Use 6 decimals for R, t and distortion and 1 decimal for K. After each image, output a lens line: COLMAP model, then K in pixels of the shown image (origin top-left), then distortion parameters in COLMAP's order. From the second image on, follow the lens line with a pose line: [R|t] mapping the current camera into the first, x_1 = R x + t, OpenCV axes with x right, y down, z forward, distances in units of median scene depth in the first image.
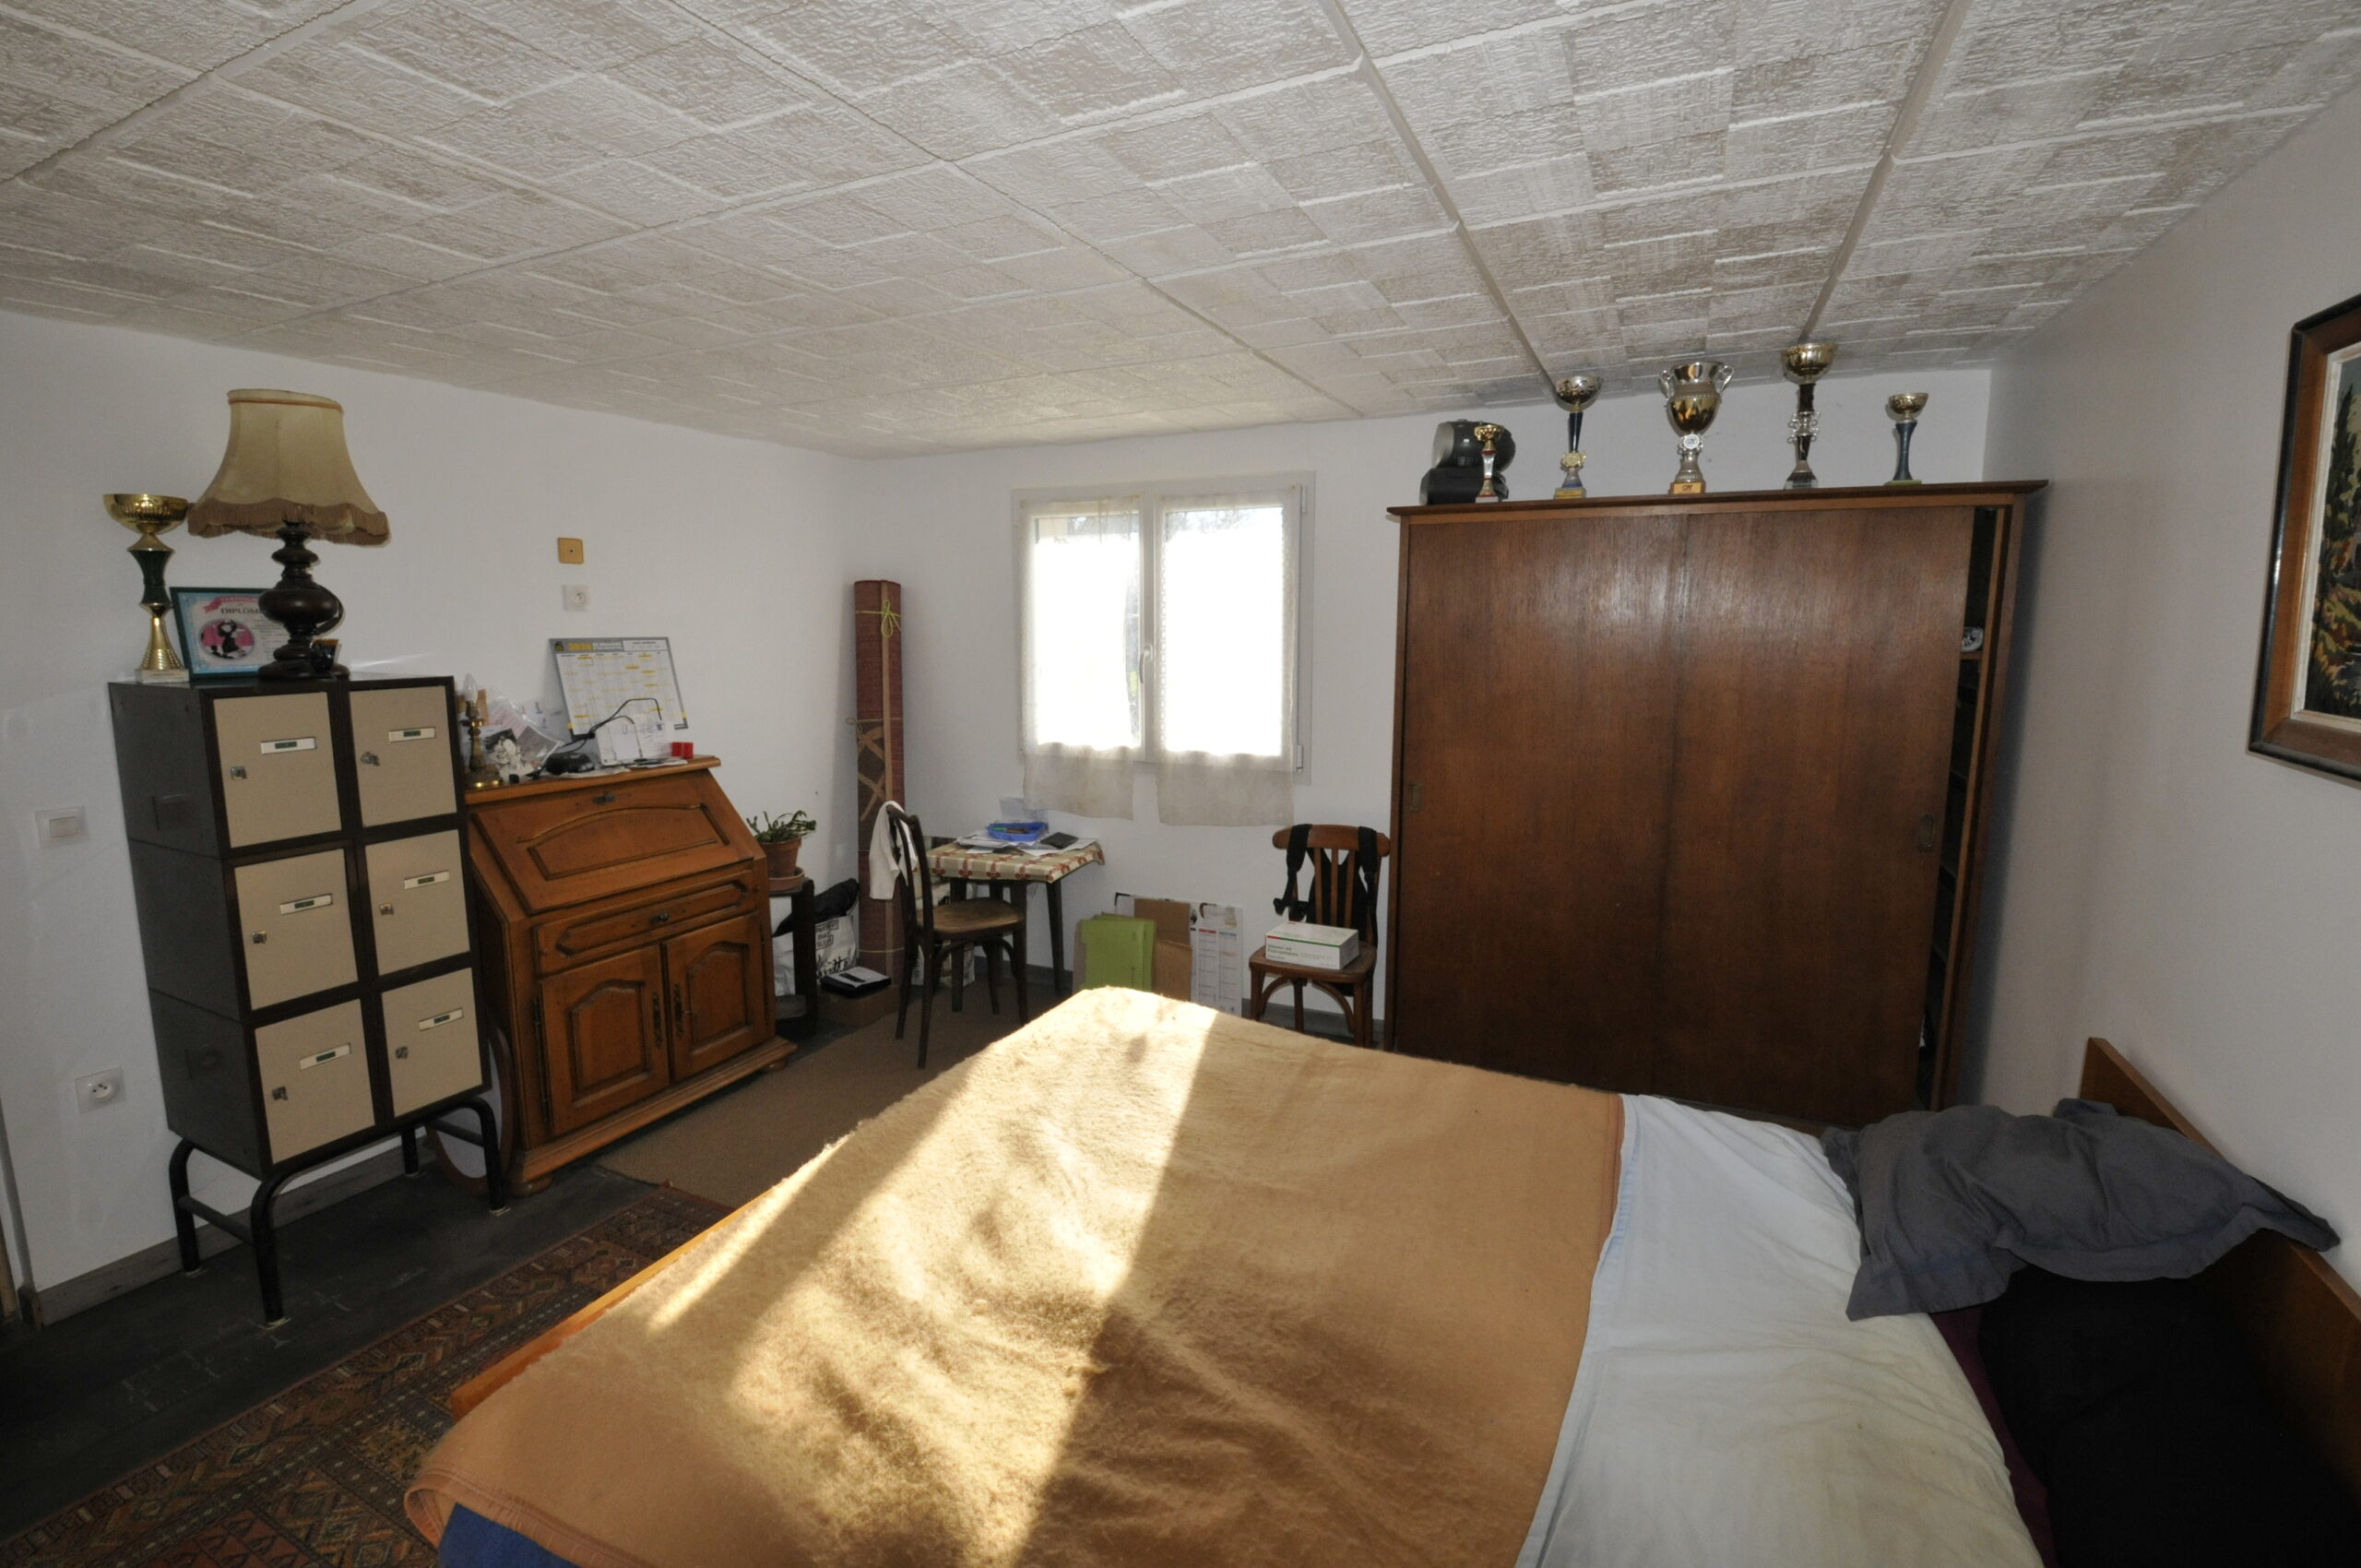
lens RADIAL K [[1041.2, 0, 1182.6], [0, 1041.2, 769.6], [0, 0, 1]] dist [-0.005107, -0.013958]
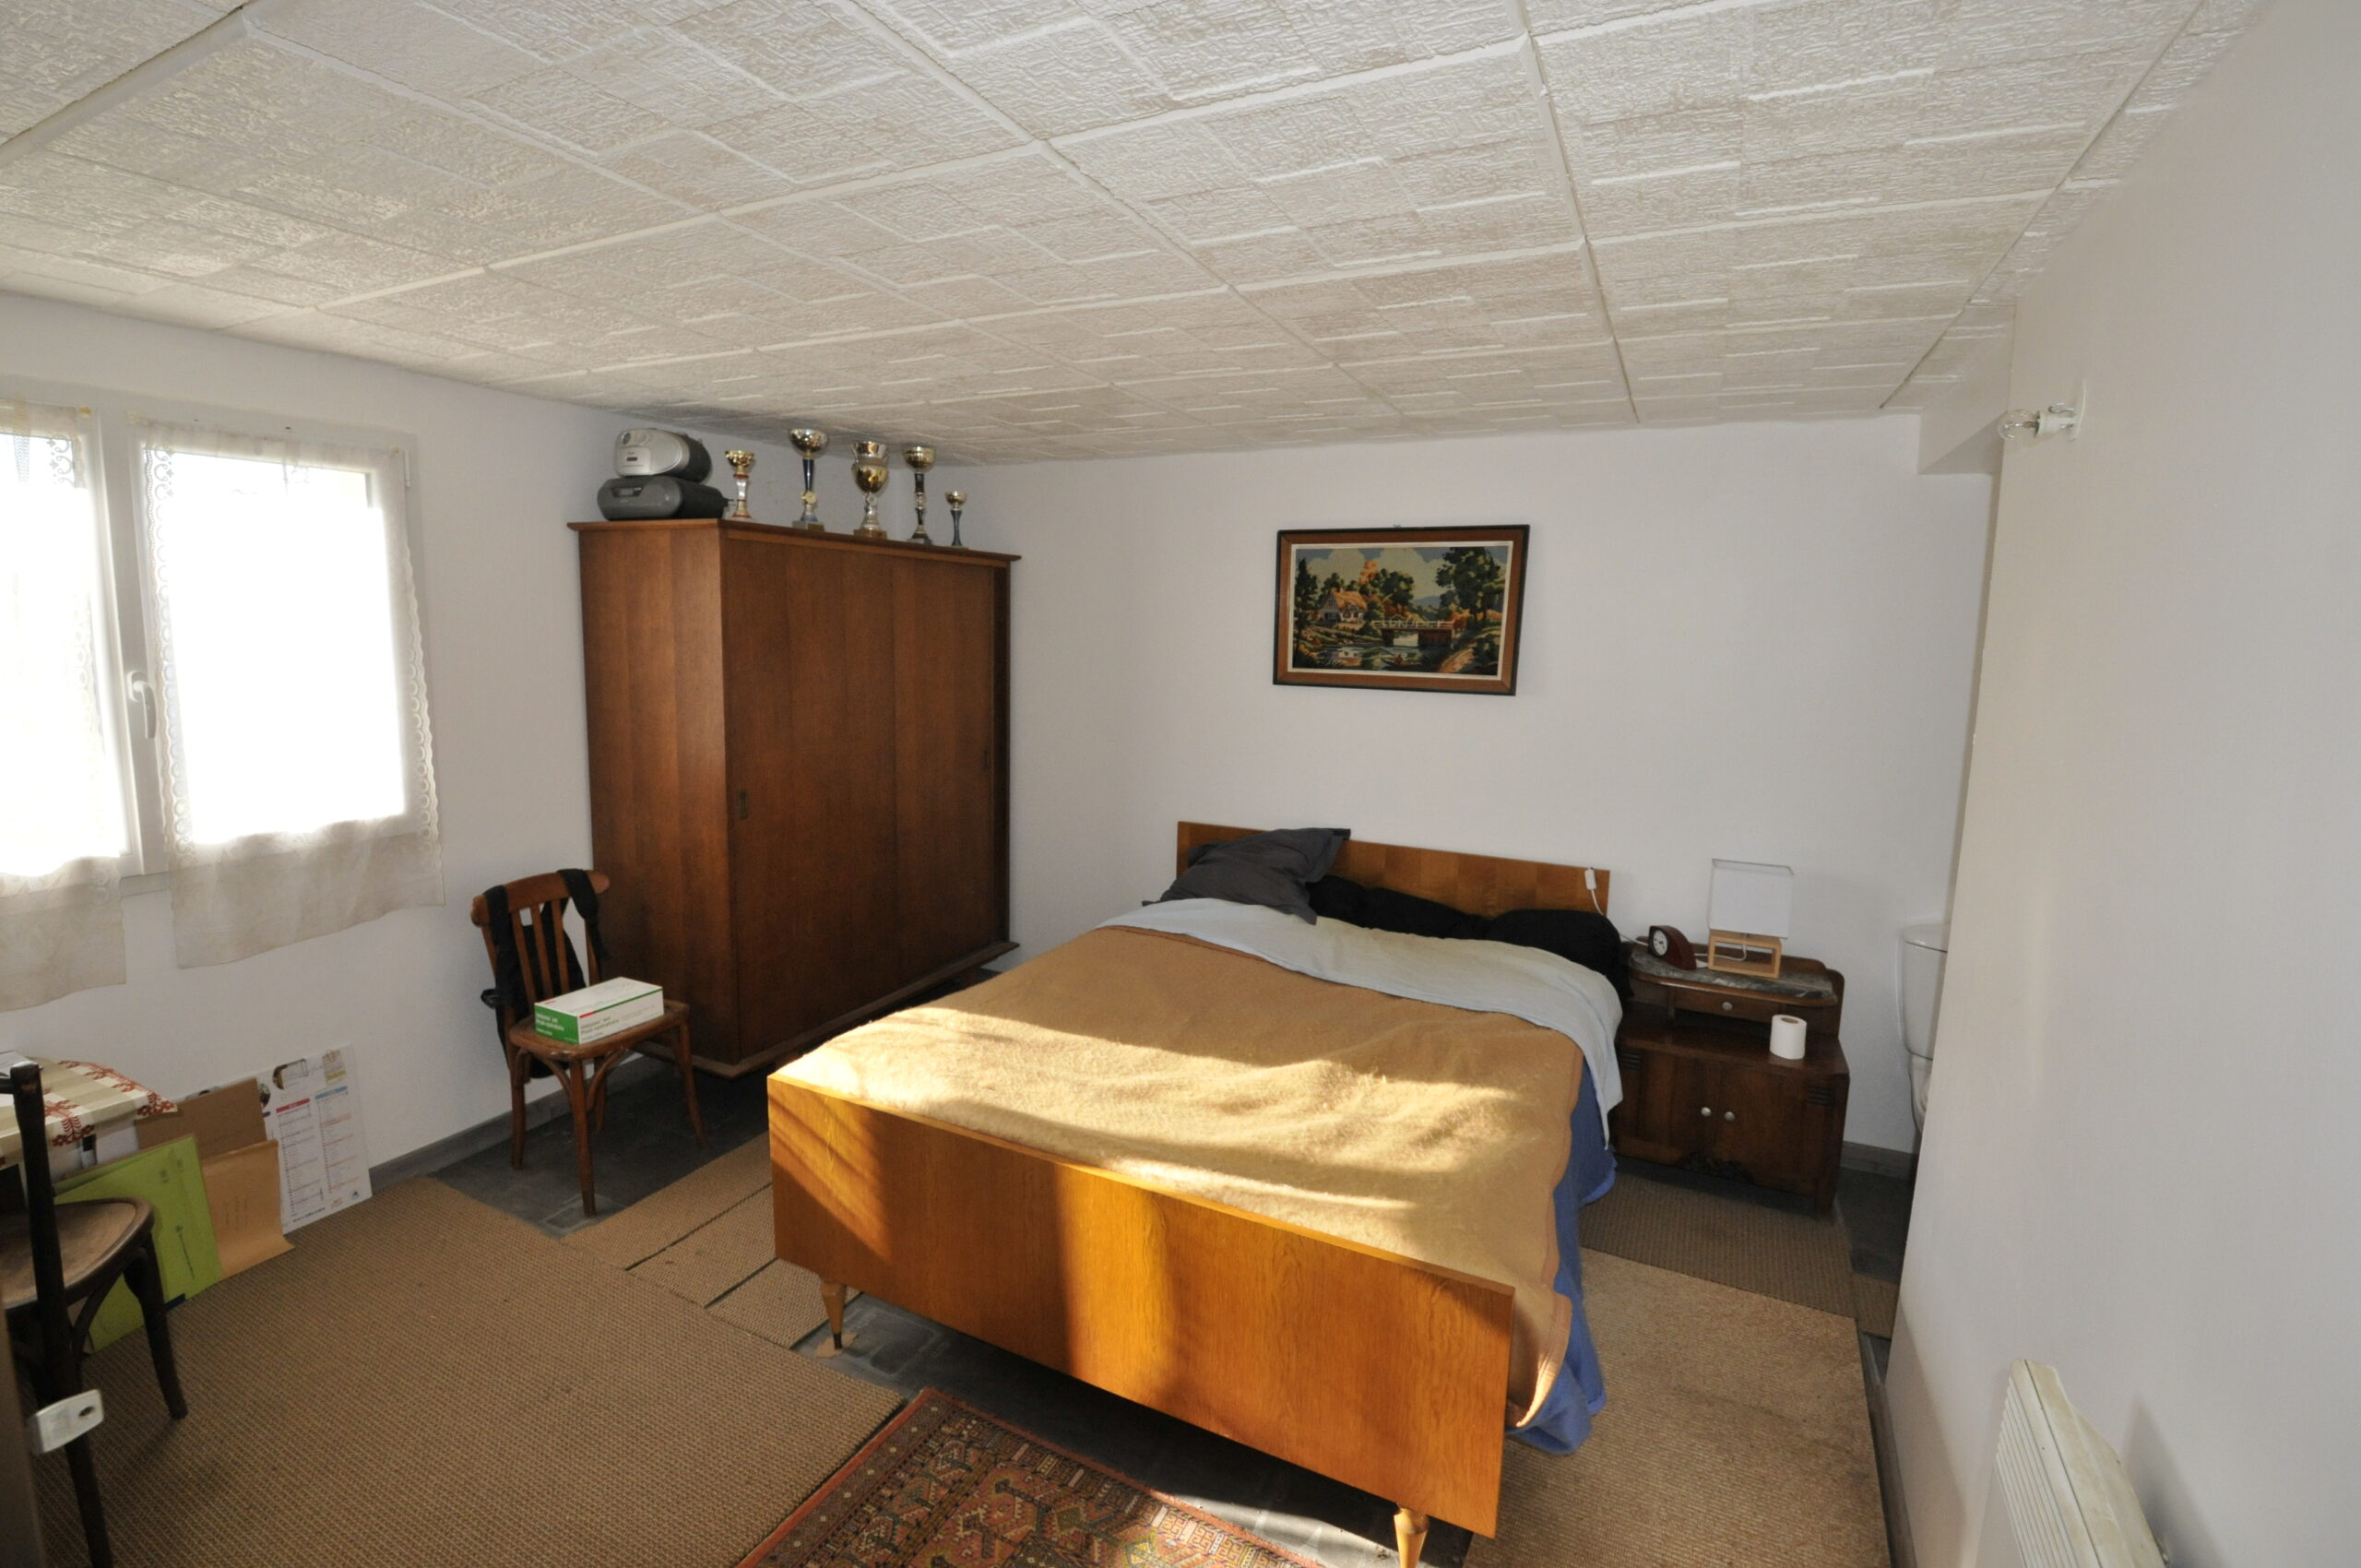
lens RADIAL K [[1041.2, 0, 1174.9], [0, 1041.2, 773.6], [0, 0, 1]] dist [-0.005107, -0.013958]
pose [[0.012779, -0.137039, 0.990483, -1.123061], [0.130147, 0.982366, 0.134236, -0.124234], [-0.991412, 0.127193, 0.030389, 0.779528]]
